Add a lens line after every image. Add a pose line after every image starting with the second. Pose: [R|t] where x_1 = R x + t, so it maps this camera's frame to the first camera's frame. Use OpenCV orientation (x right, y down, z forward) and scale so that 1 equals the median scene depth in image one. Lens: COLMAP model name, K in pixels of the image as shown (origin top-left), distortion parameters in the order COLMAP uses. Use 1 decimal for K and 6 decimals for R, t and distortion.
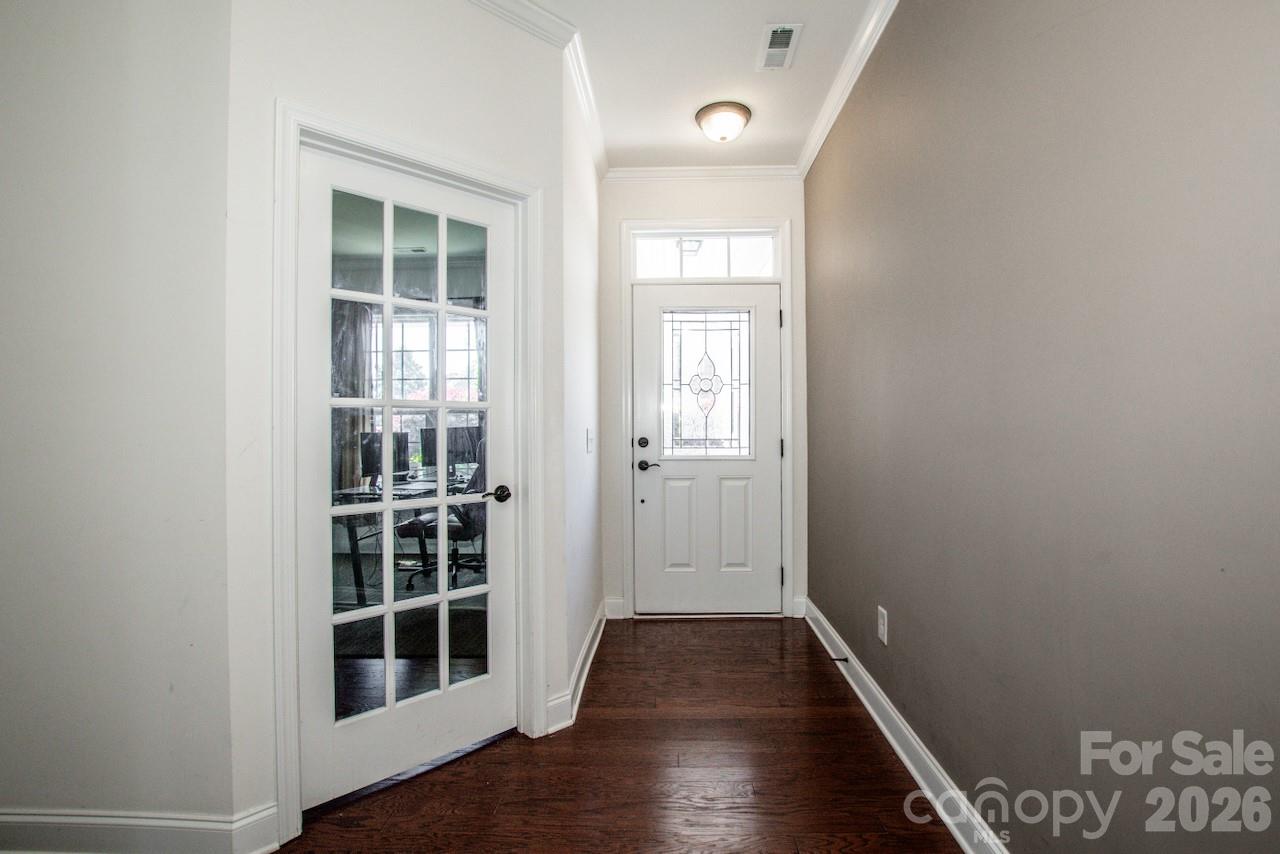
lens RADIAL K [[573.5, 0, 640.0], [0, 573.5, 427.0], [0, 0, 1]] dist [-0.026303, 0.000646]
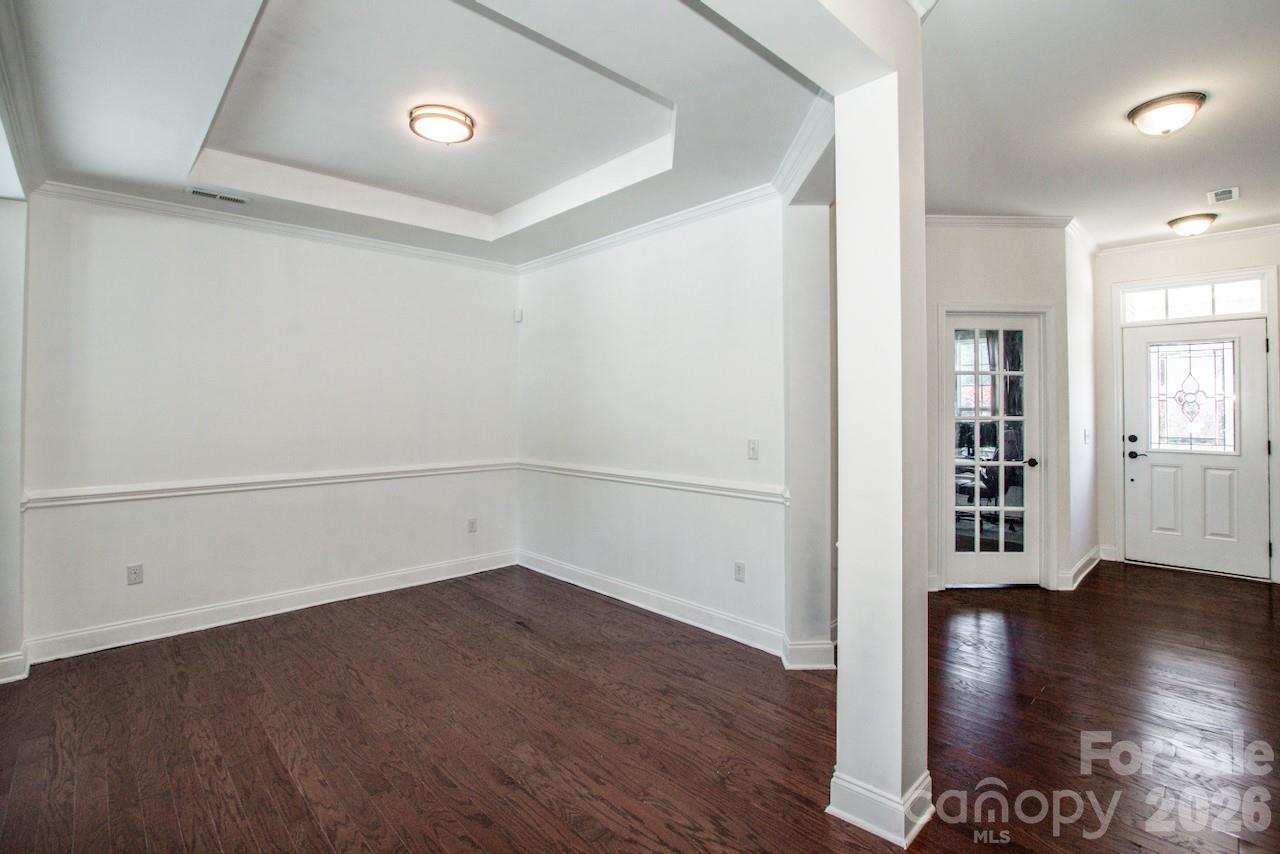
lens RADIAL K [[590.6, 0, 644.3], [0, 590.6, 389.3], [0, 0, 1]] dist [-0.041717, 0.007573]
pose [[0.731414, -0.009269, -0.681871, 0.094226], [-0.012875, 0.999542, -0.027399, -0.041056], [0.681812, 0.028819, 0.730959, -0.878765]]
